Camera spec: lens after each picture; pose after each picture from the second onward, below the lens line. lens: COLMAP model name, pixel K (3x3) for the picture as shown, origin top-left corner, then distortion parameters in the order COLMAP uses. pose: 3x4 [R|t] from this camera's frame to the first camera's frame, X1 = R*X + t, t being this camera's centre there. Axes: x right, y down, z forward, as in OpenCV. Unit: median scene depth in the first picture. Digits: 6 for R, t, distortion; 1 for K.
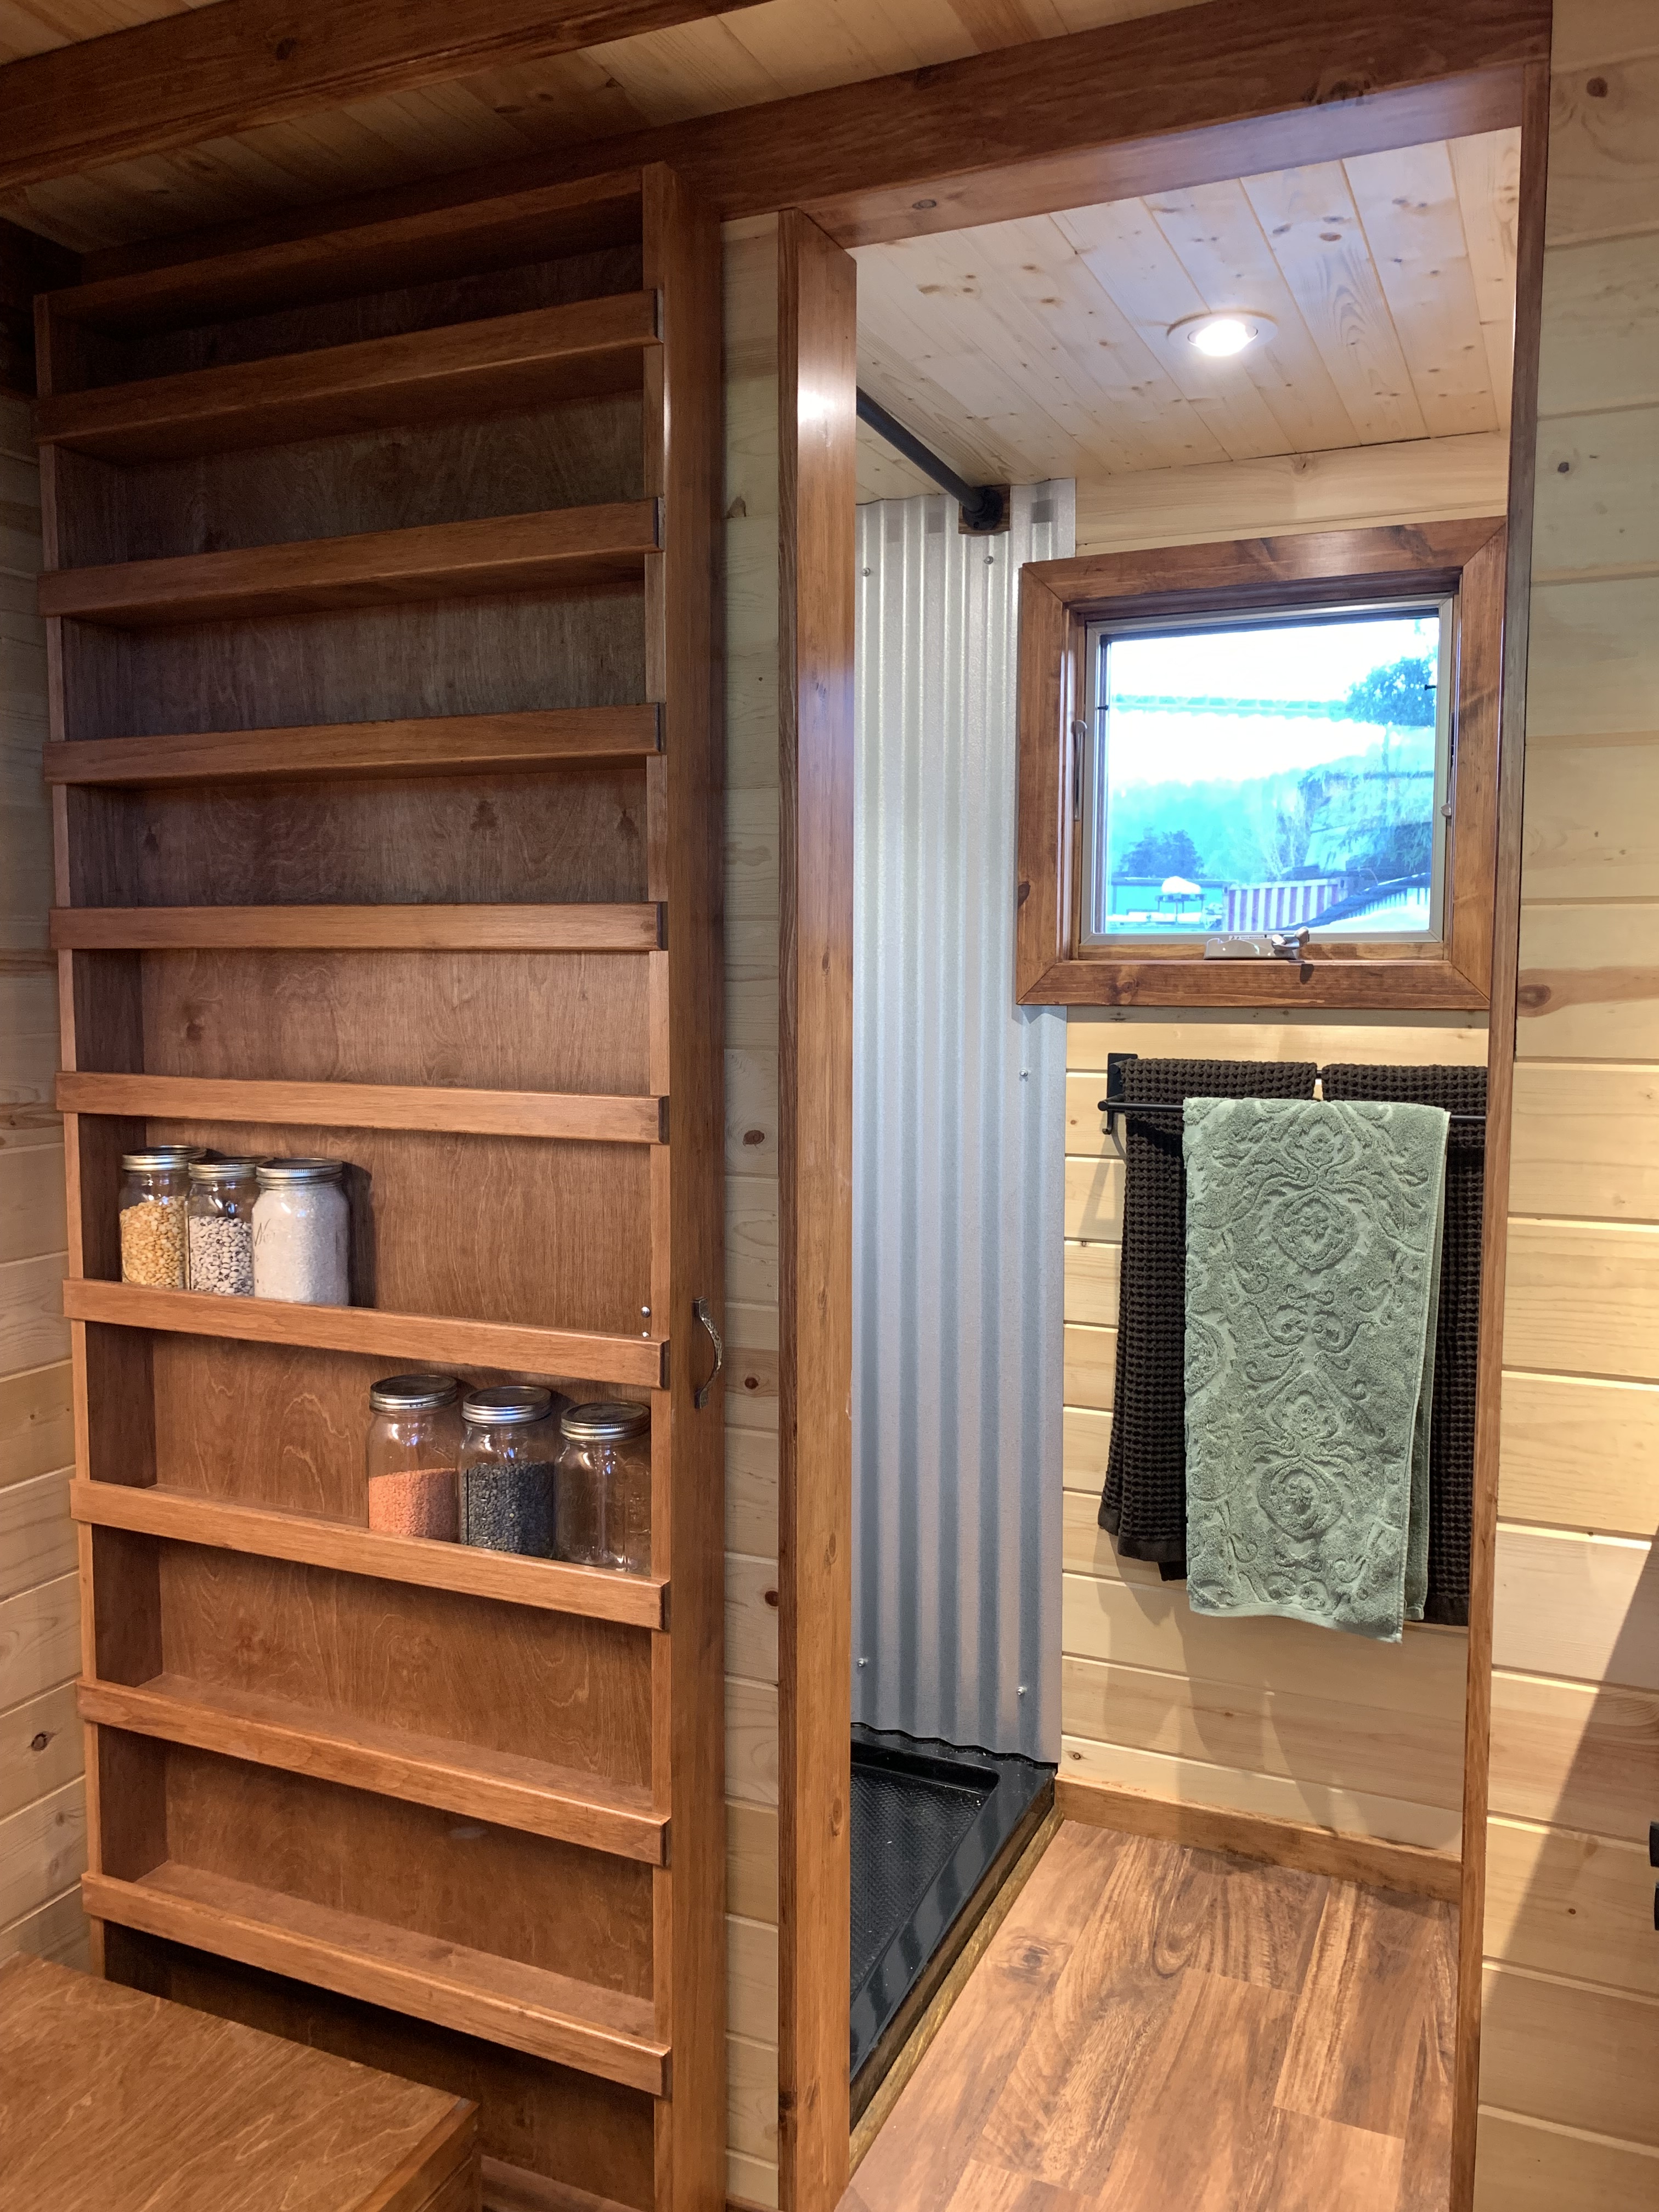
lens RADIAL K [[1700.1, 0, 838.2], [0, 1700.1, 1086.5], [0, 0, 1]] dist [-0.000885, 0.013818]
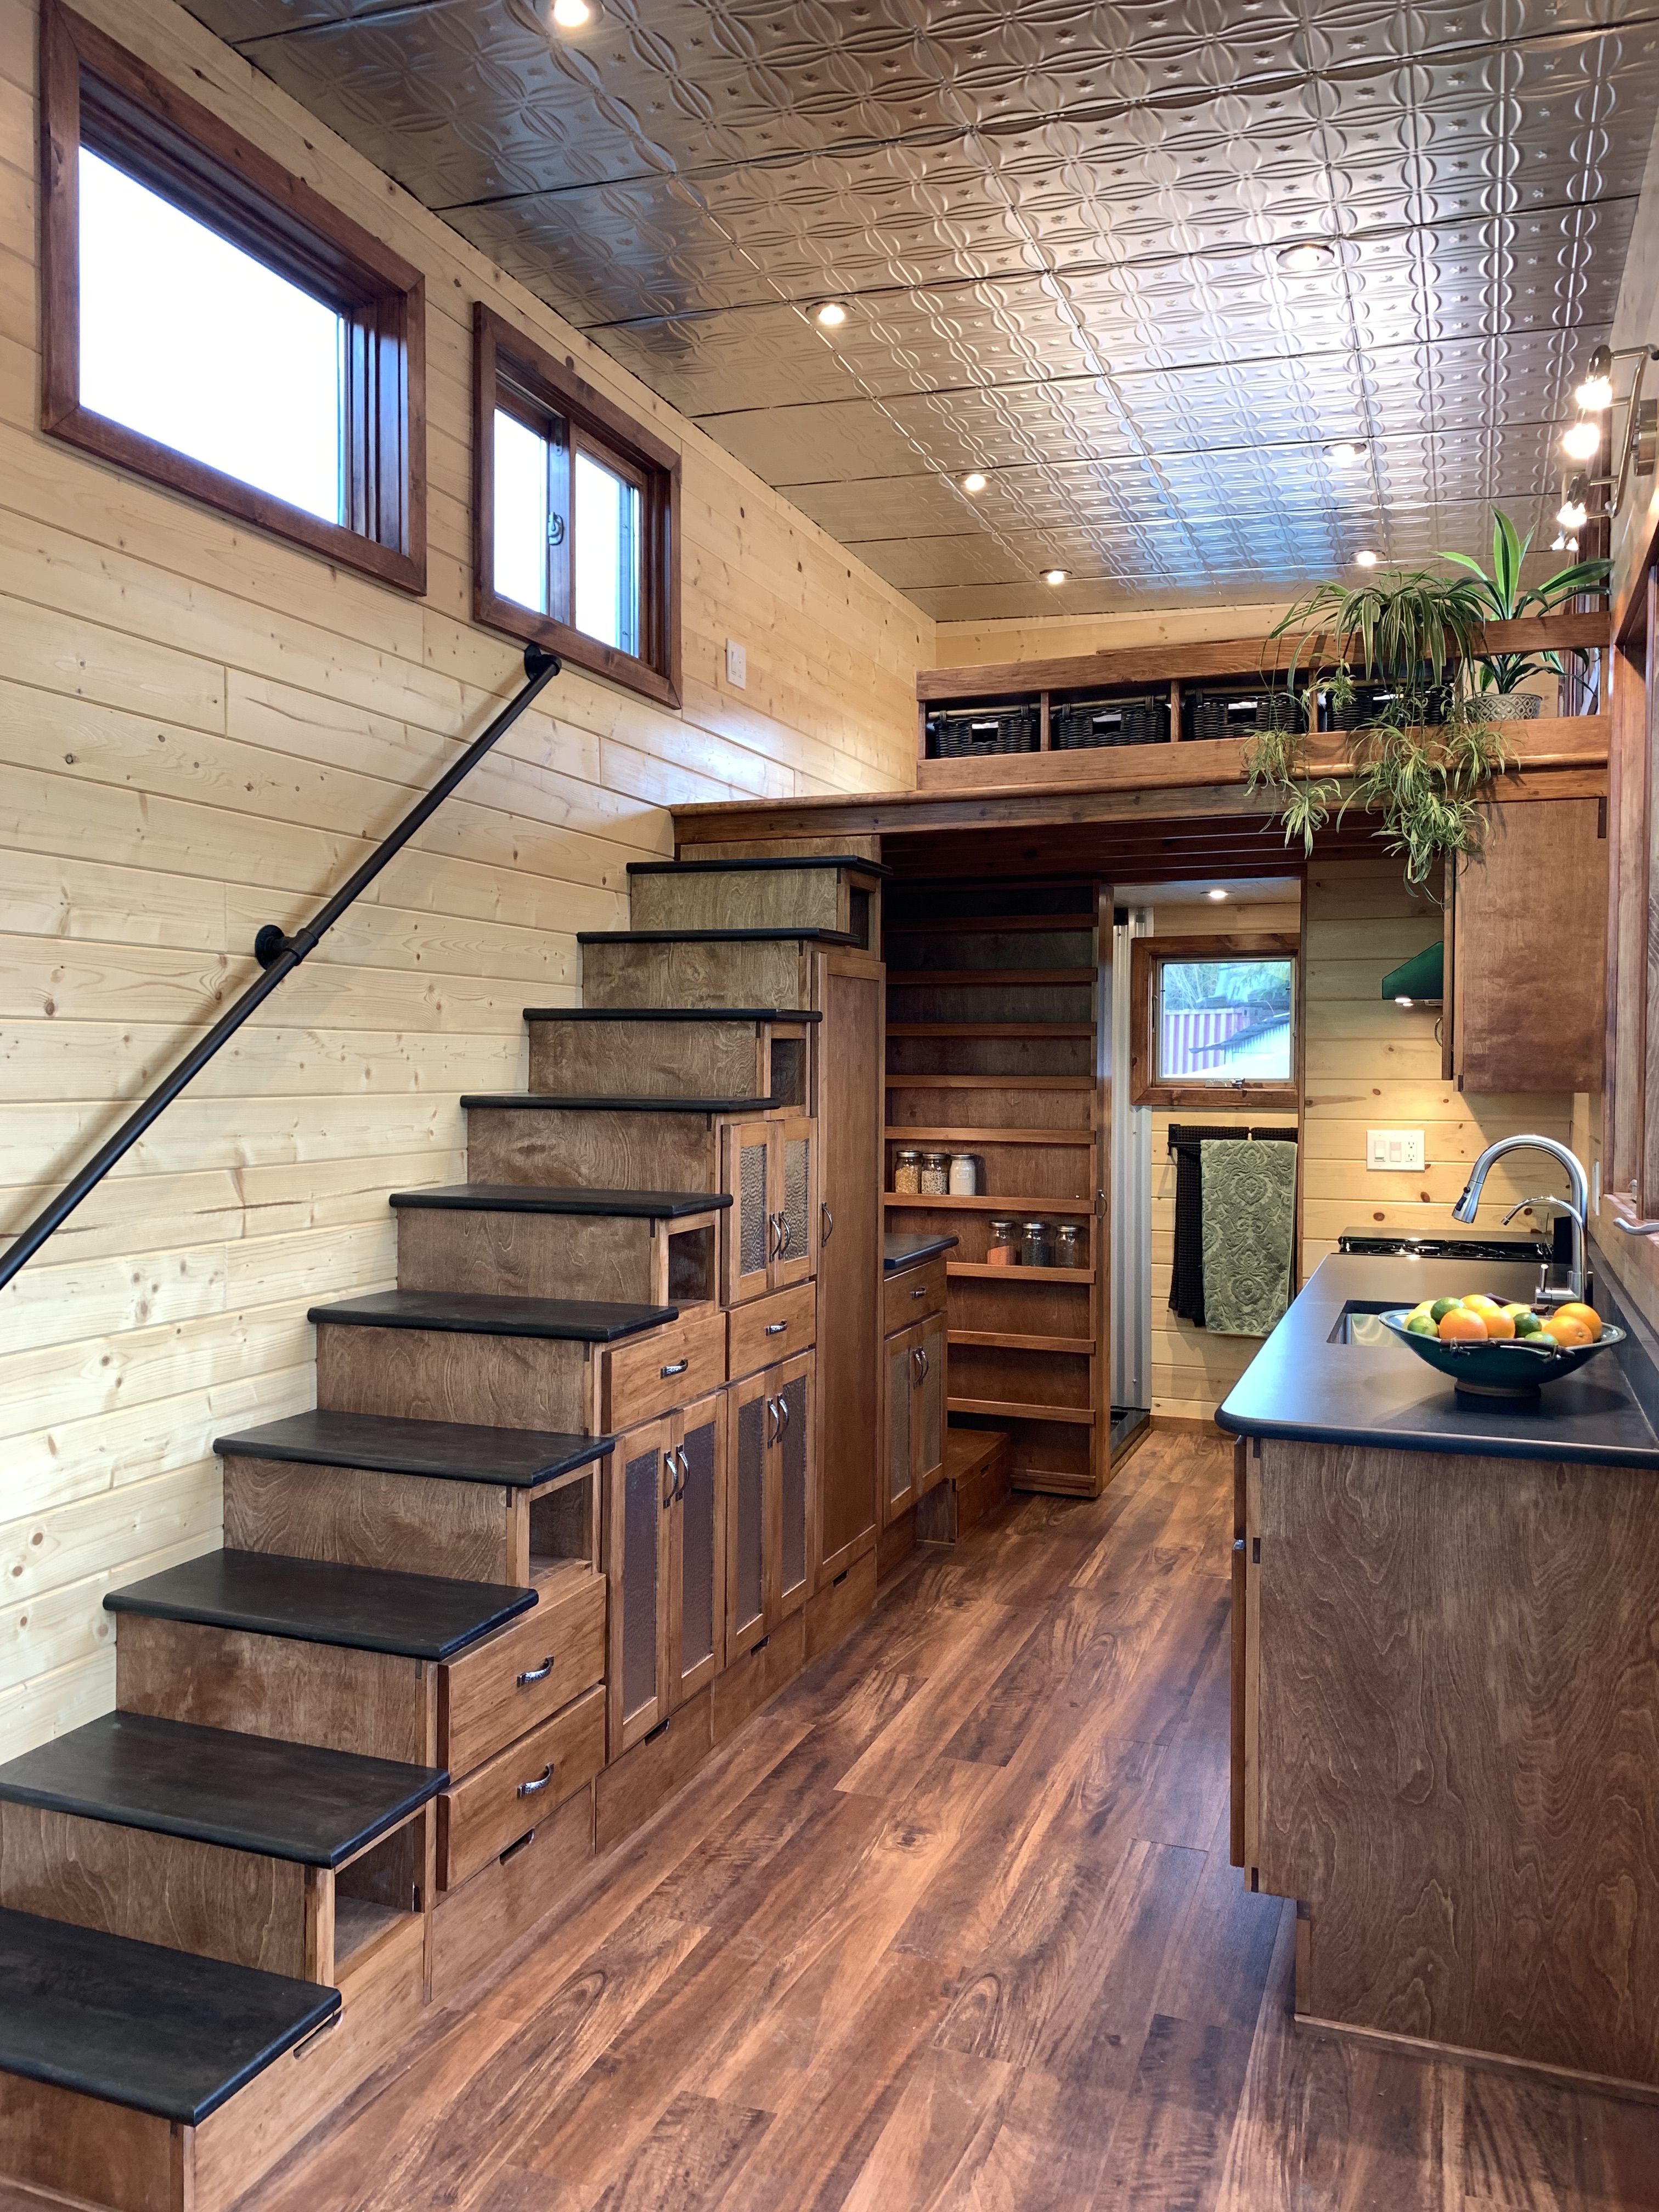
lens RADIAL K [[1700.1, 0, 822.5], [0, 1700.1, 1093.1], [0, 0, 1]] dist [-0.000885, 0.013818]
pose [[0.998913, -0.006908, 0.046090, -0.510126], [0.009564, 0.998291, -0.057649, 0.081011], [-0.045613, 0.058027, 0.997272, -1.633509]]
